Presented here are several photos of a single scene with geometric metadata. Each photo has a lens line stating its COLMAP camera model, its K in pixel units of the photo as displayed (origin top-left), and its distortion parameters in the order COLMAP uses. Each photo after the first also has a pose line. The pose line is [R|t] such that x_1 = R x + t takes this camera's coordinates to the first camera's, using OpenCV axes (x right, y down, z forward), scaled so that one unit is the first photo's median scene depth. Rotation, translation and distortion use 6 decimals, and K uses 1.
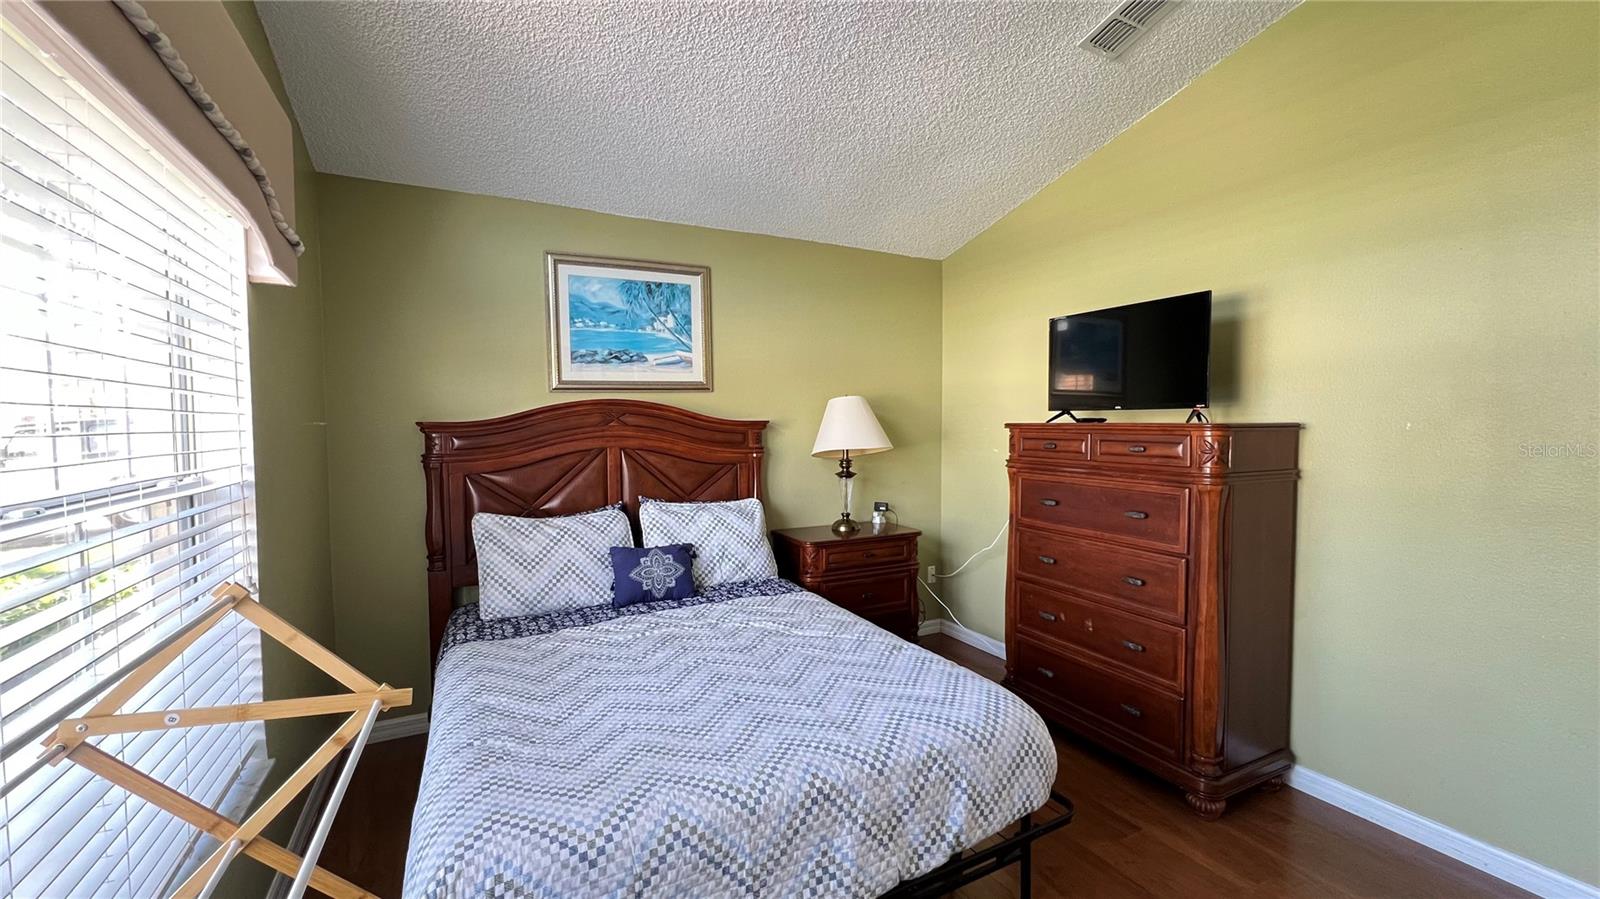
lens RADIAL K [[639.0, 0, 794.3], [0, 639.0, 449.4], [0, 0, 1]] dist [-0.000171, 0.000110]
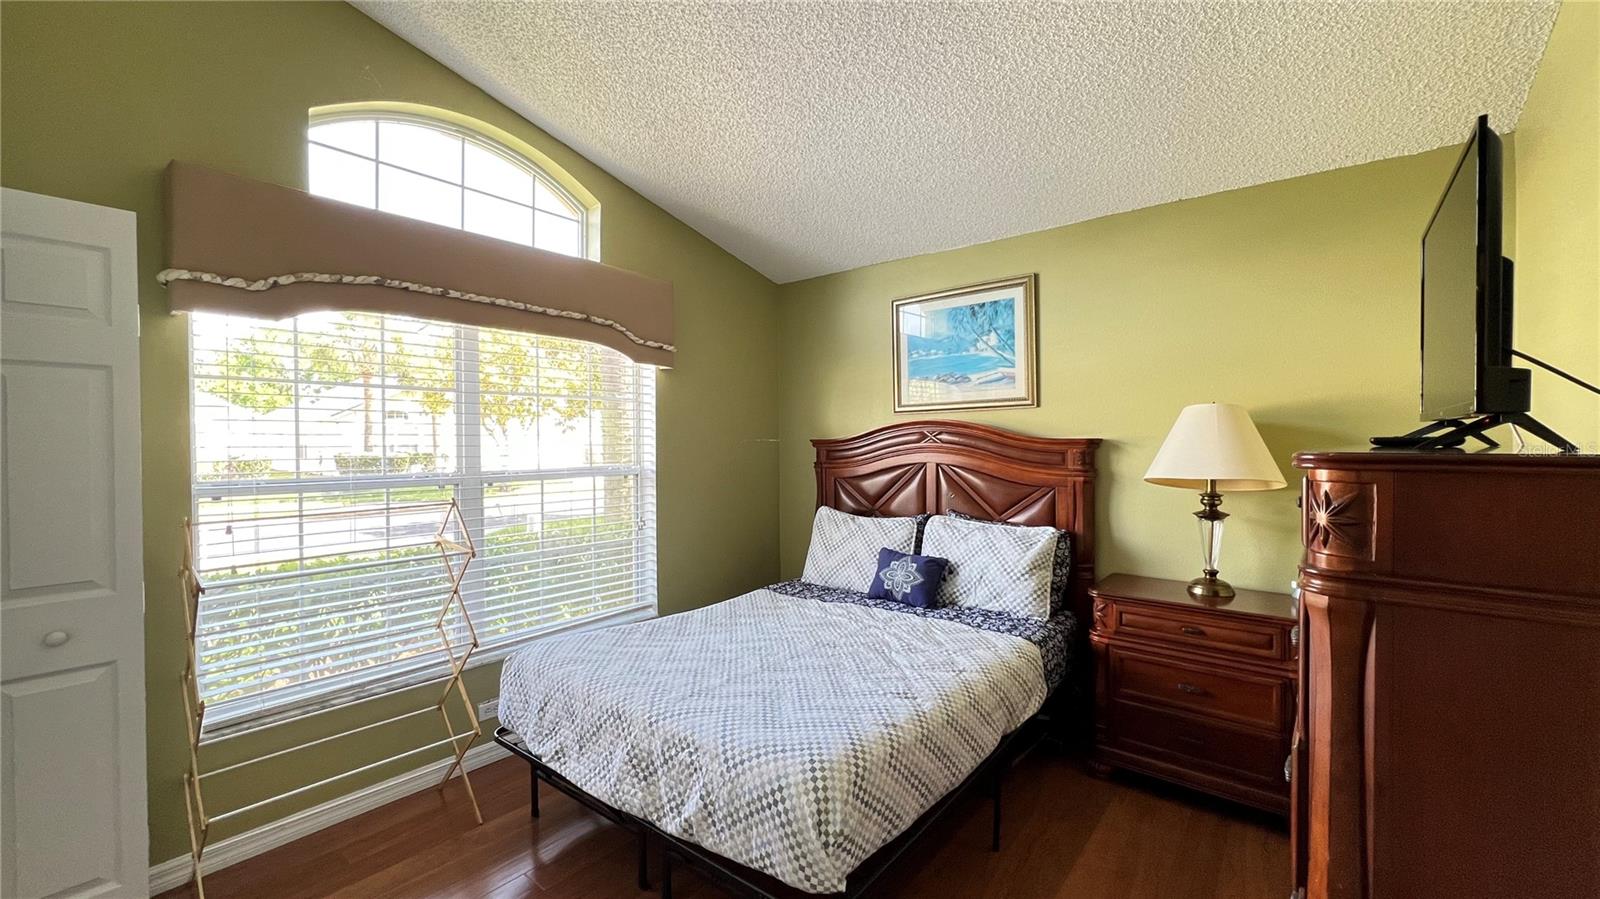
lens RADIAL K [[639.0, 0, 794.3], [0, 639.0, 449.4], [0, 0, 1]] dist [-0.000171, 0.000110]
pose [[0.394258, 0.018044, -0.918823, 0.693113], [-0.038711, 0.999246, 0.003013, -0.022146], [0.918184, 0.034381, 0.394659, 0.375515]]
